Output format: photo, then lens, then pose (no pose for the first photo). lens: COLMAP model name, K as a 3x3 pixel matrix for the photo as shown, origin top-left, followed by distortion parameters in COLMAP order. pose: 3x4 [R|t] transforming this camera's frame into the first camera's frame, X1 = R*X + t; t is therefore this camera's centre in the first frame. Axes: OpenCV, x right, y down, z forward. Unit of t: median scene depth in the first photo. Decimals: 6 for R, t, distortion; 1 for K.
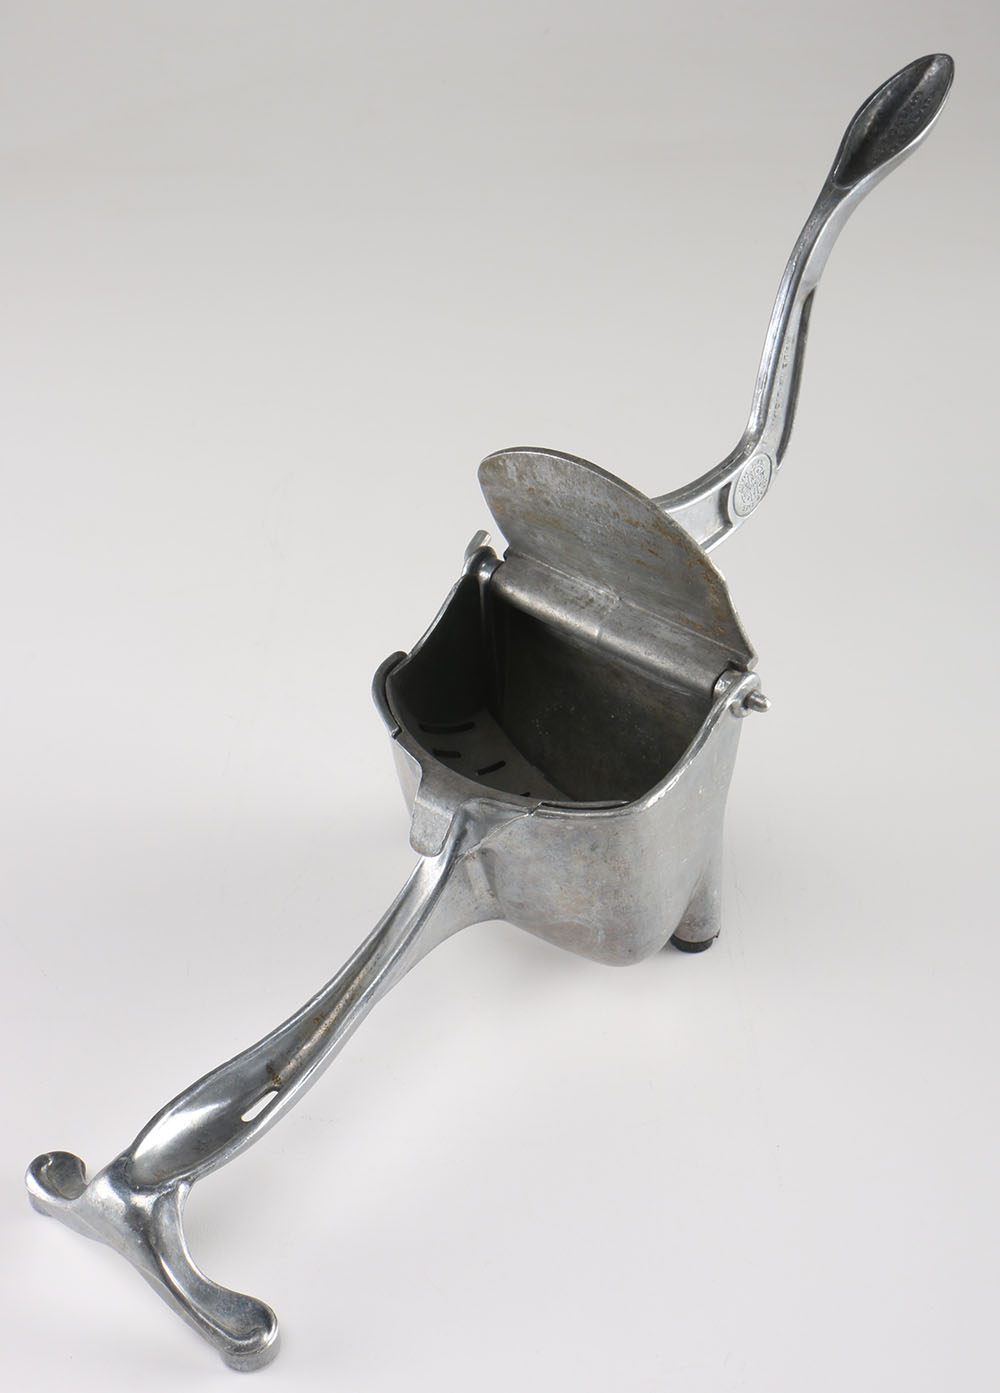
lens RADIAL K [[2168.9, 0, 500.8], [0, 2168.9, 696.8], [0, 0, 1]] dist [-0.035154, 0.000000]
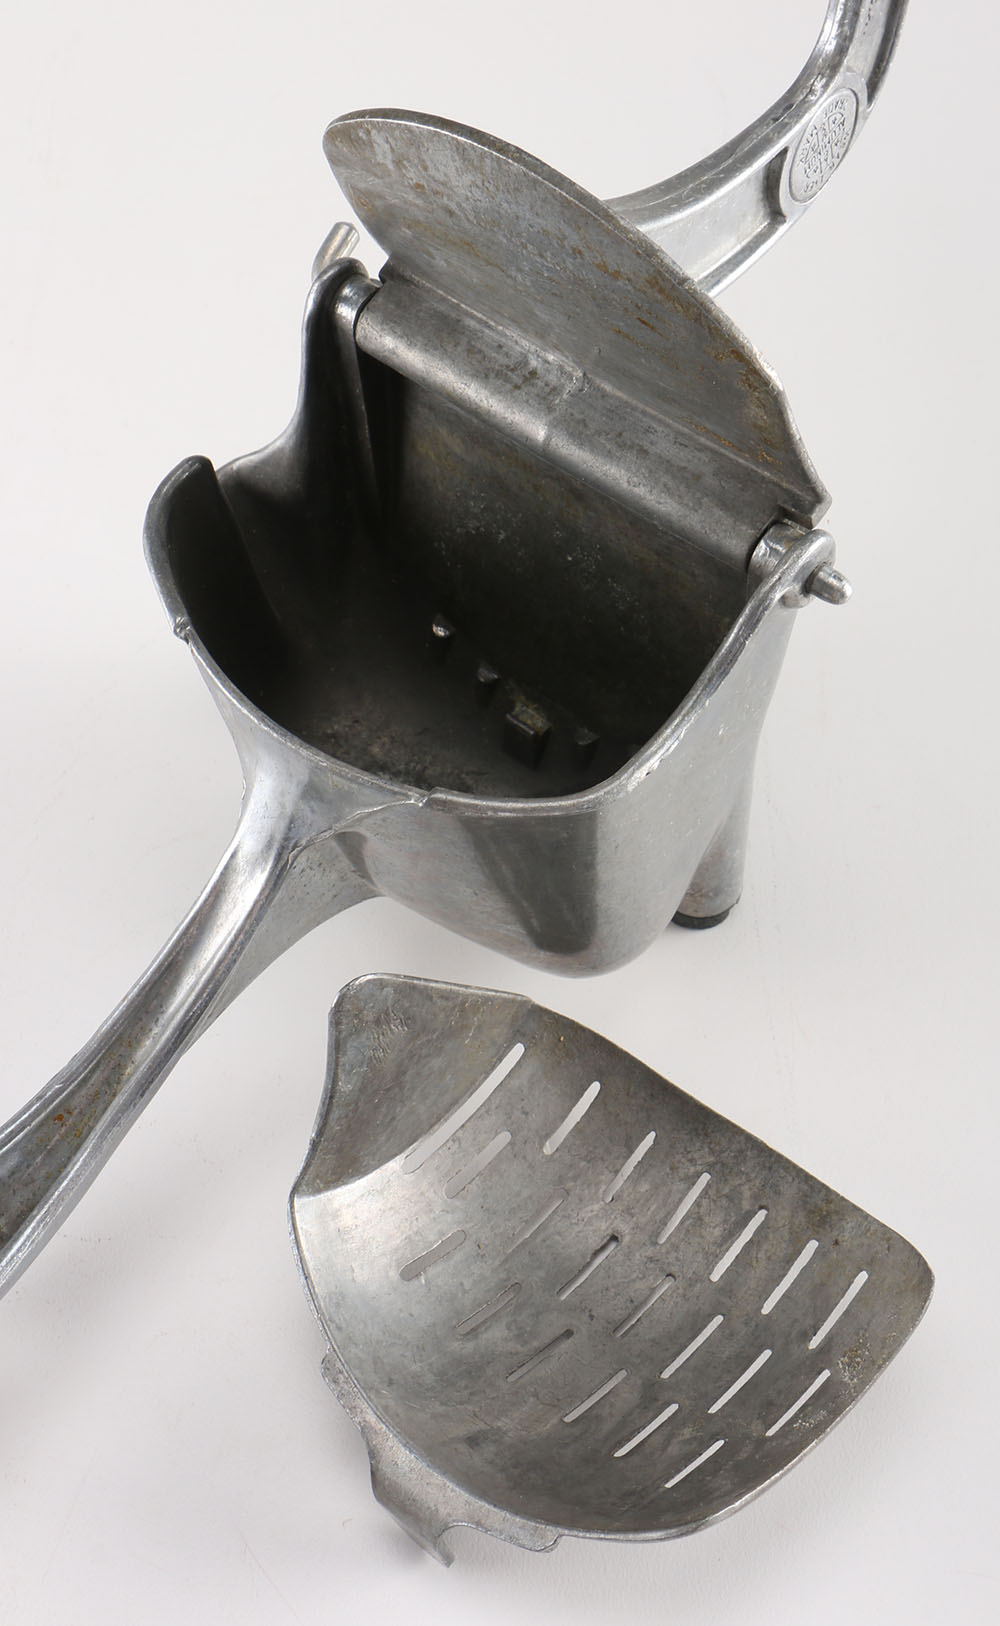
lens RADIAL K [[2413.3, 0, 502.2], [0, 2413.3, 807.4], [0, 0, 1]] dist [-0.026652, 0.000000]
pose [[0.999831, -0.001708, 0.018278, 0.022540], [-0.003089, 0.965817, 0.259206, -0.098862], [-0.018096, -0.259219, 0.965649, 0.376458]]
